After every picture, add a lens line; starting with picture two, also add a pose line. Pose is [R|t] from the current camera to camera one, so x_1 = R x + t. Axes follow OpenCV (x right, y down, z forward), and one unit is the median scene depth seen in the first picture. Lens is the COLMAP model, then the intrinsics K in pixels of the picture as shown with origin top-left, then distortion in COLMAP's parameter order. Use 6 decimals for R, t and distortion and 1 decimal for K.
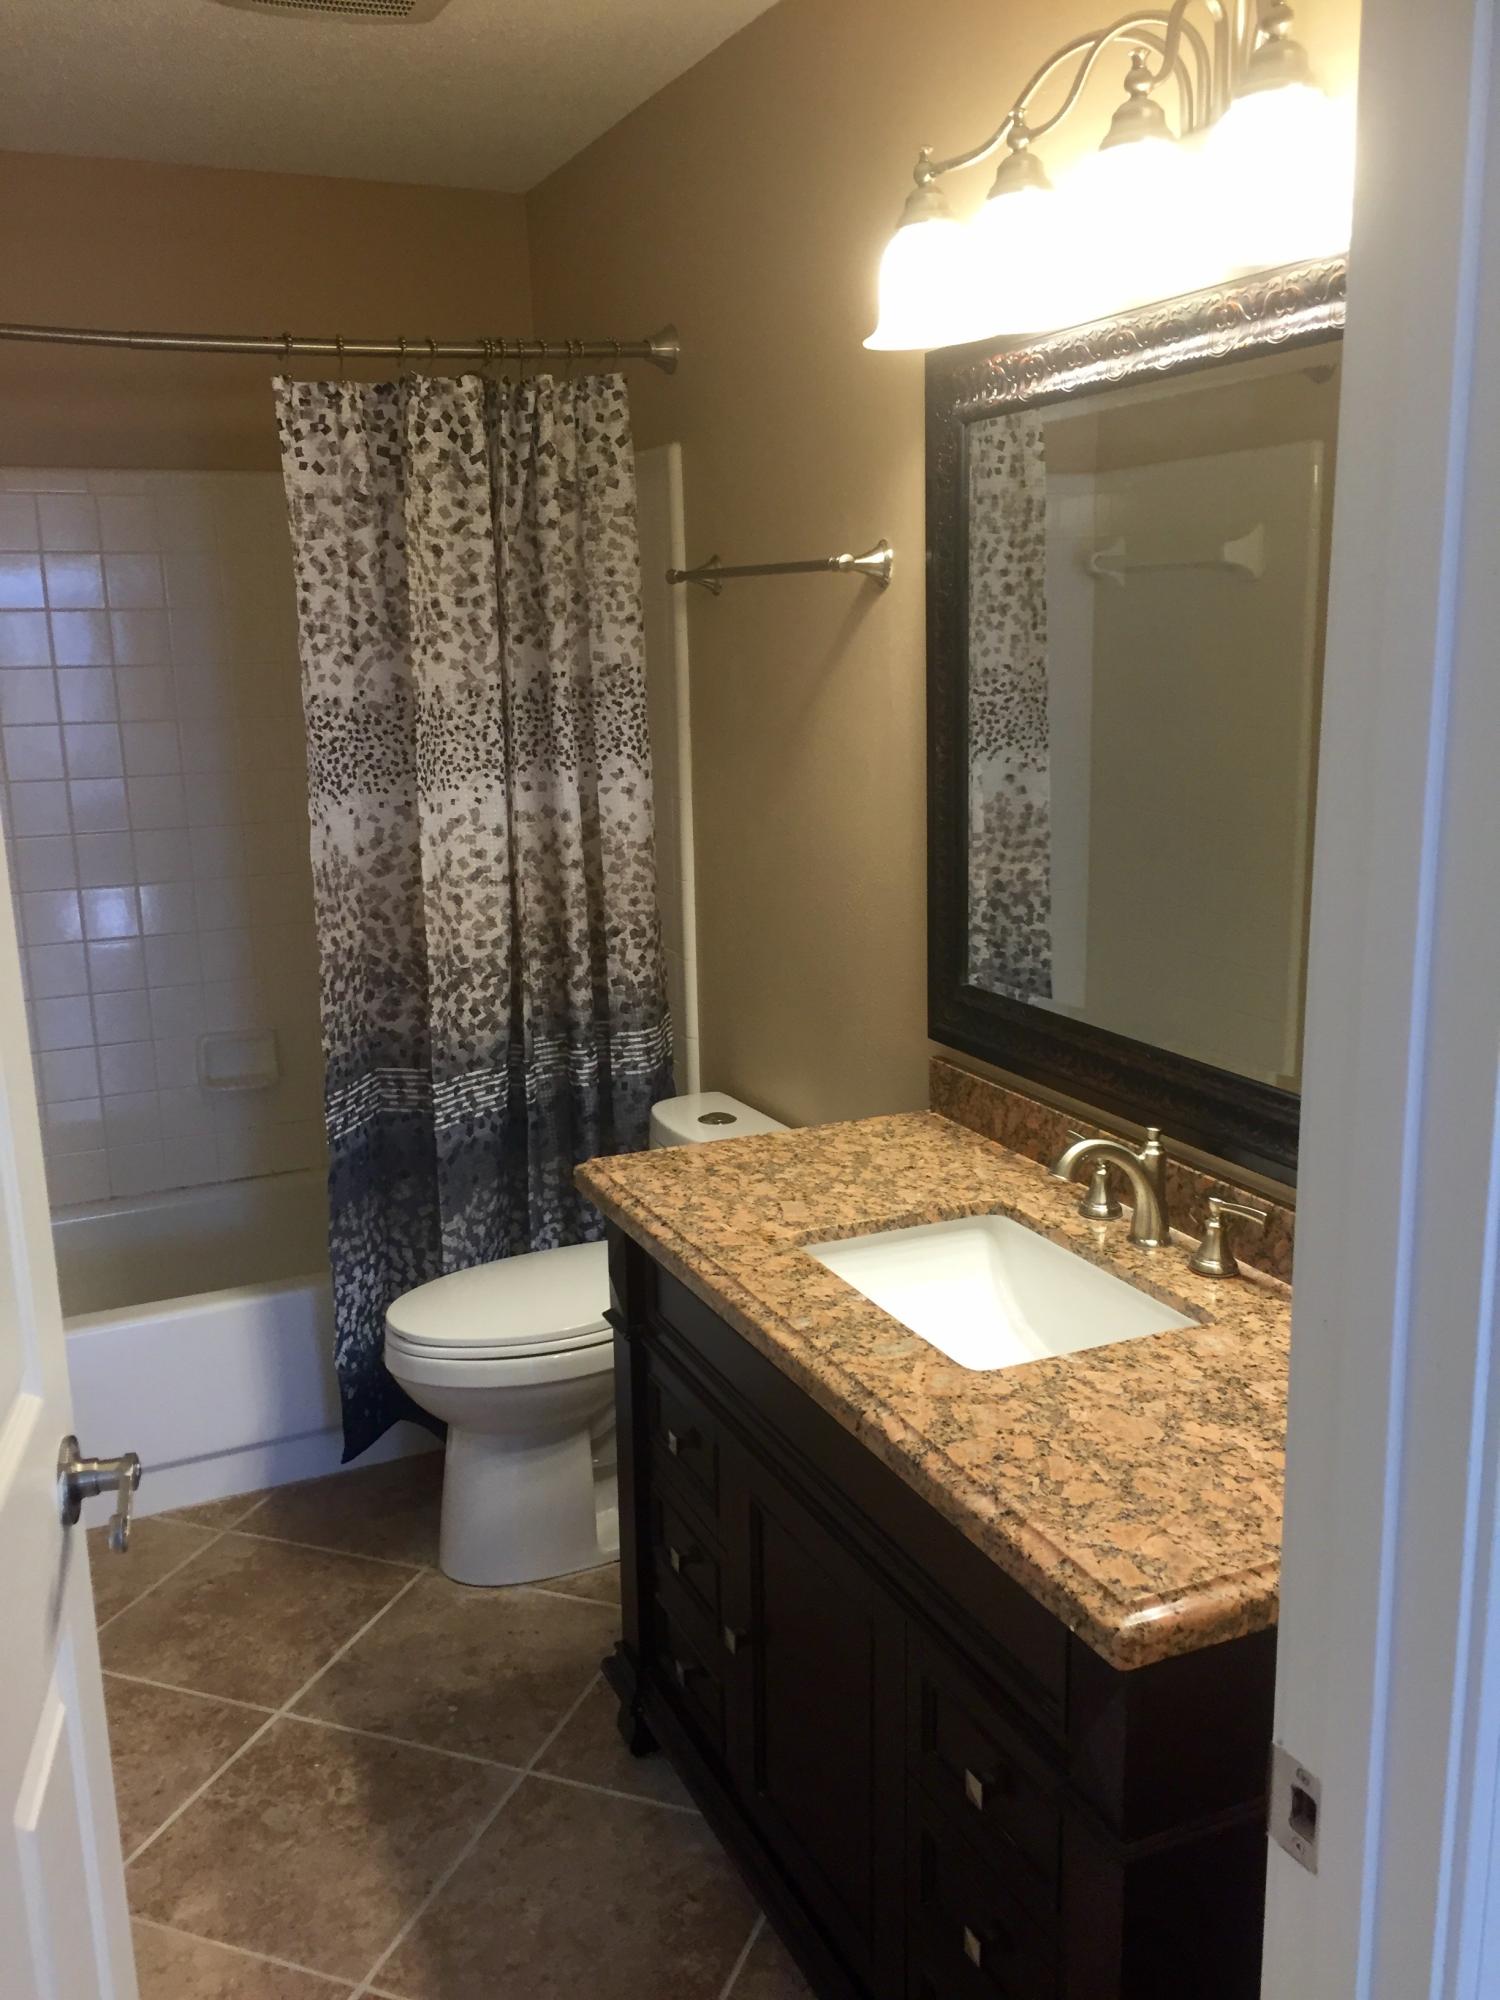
lens RADIAL K [[1728.3, 0, 749.2], [0, 1728.3, 998.3], [0, 0, 1]] dist [0.009452, -0.002957]
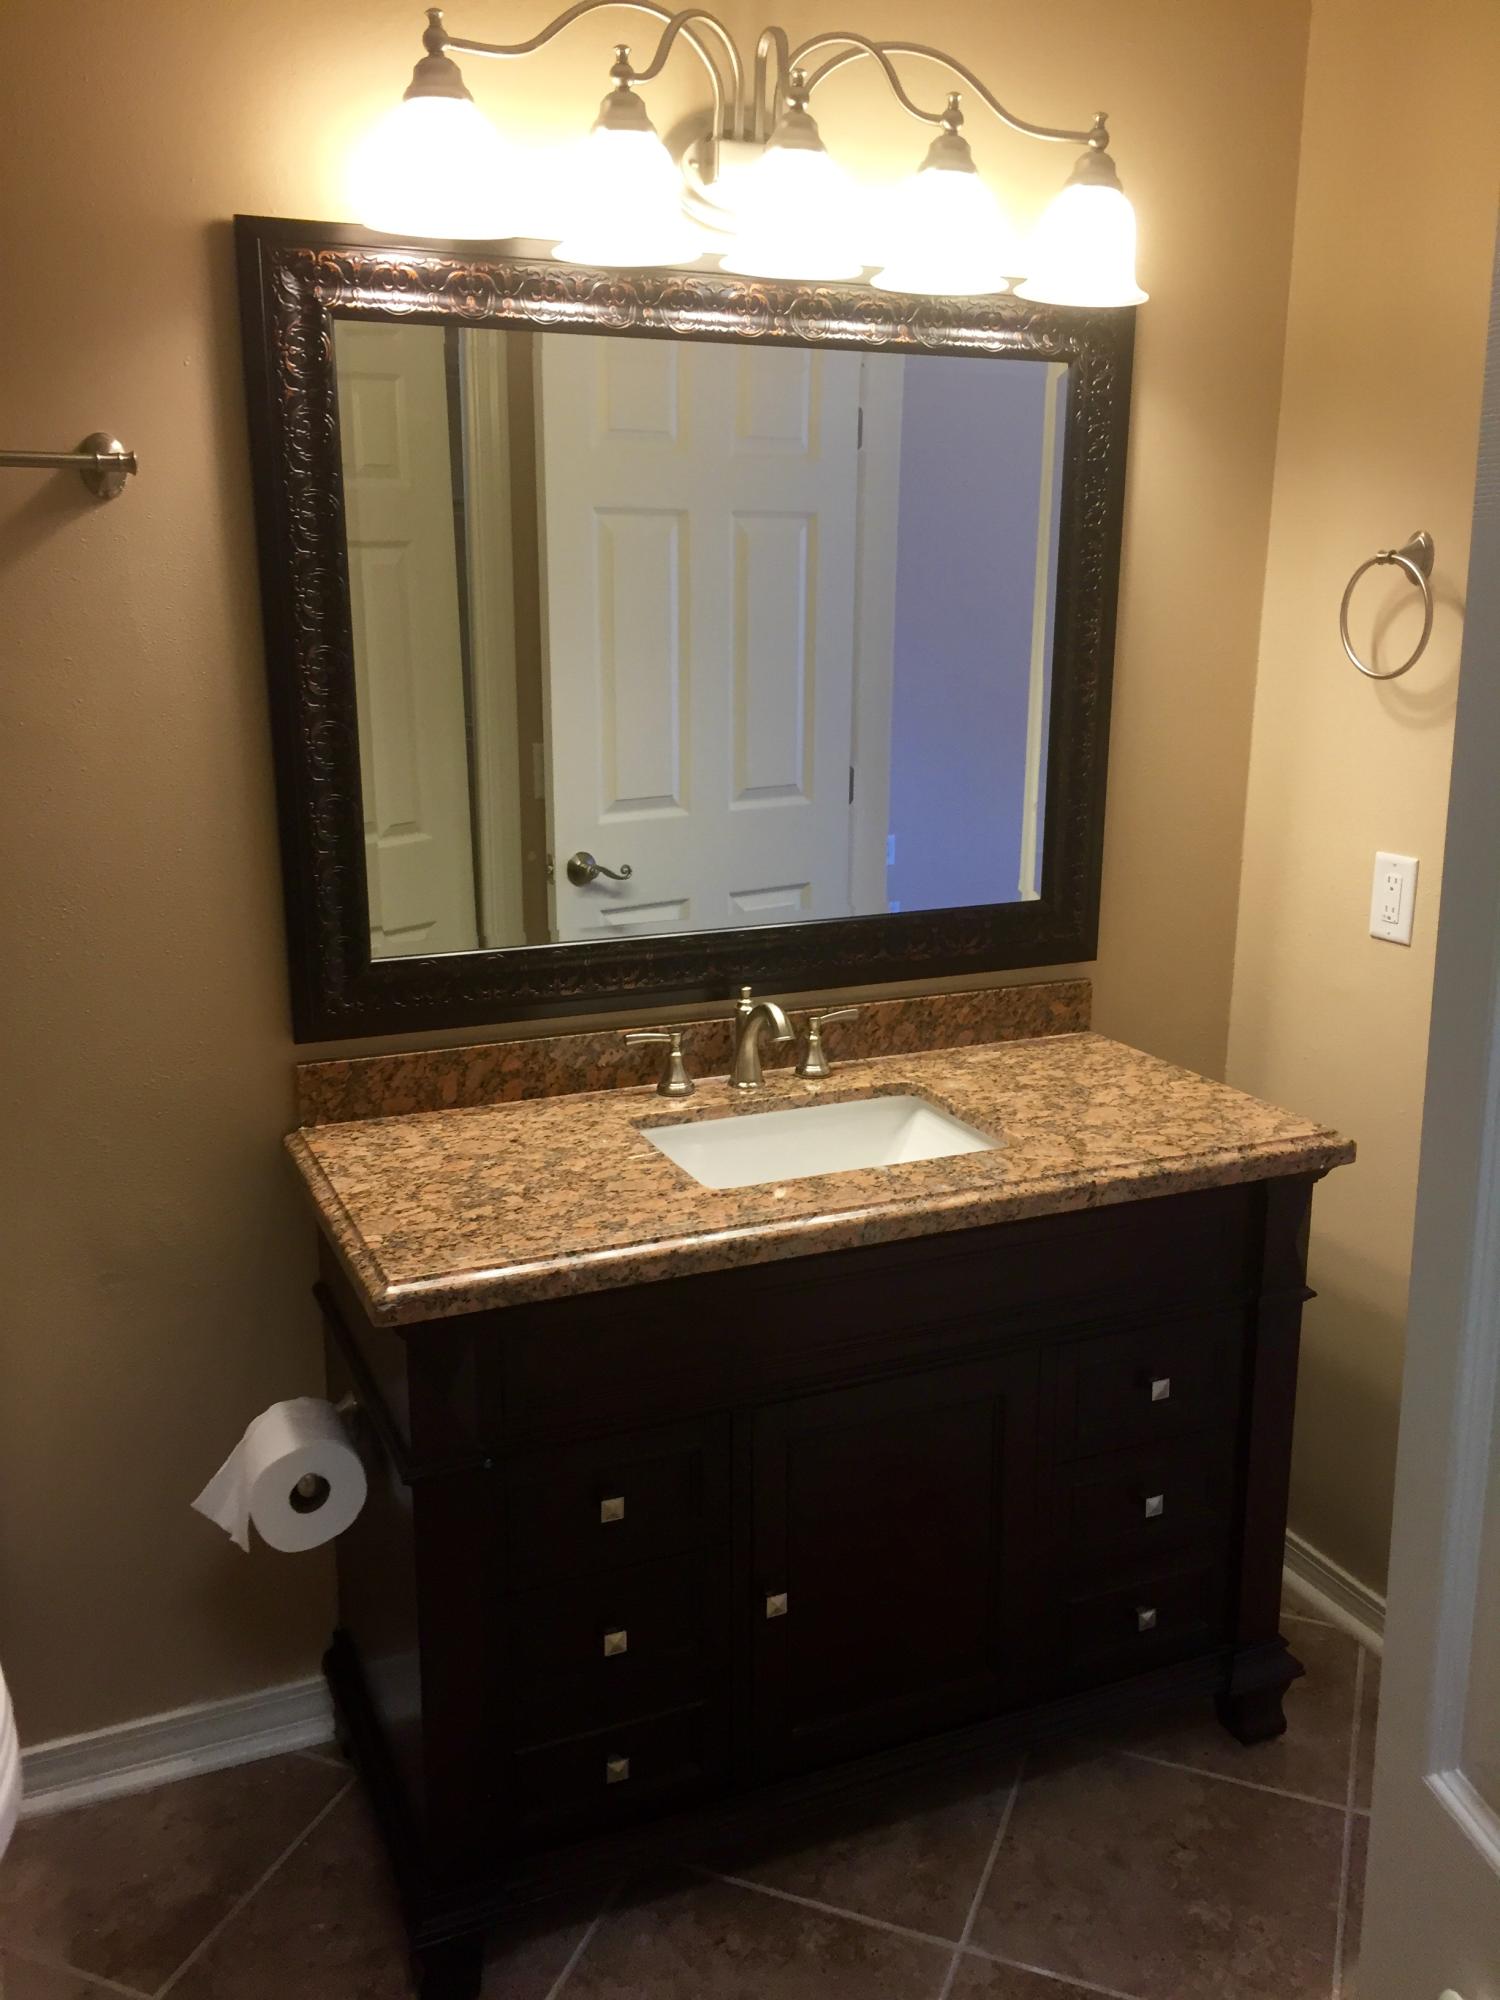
lens RADIAL K [[1728.3, 0, 750.2], [0, 1728.3, 1001.9], [0, 0, 1]] dist [0.009452, -0.002957]
pose [[-0.000818, -0.221203, 0.975227, -0.987604], [0.209439, 0.953561, 0.216464, -0.183648], [-0.977821, 0.204427, 0.045549, 1.012169]]
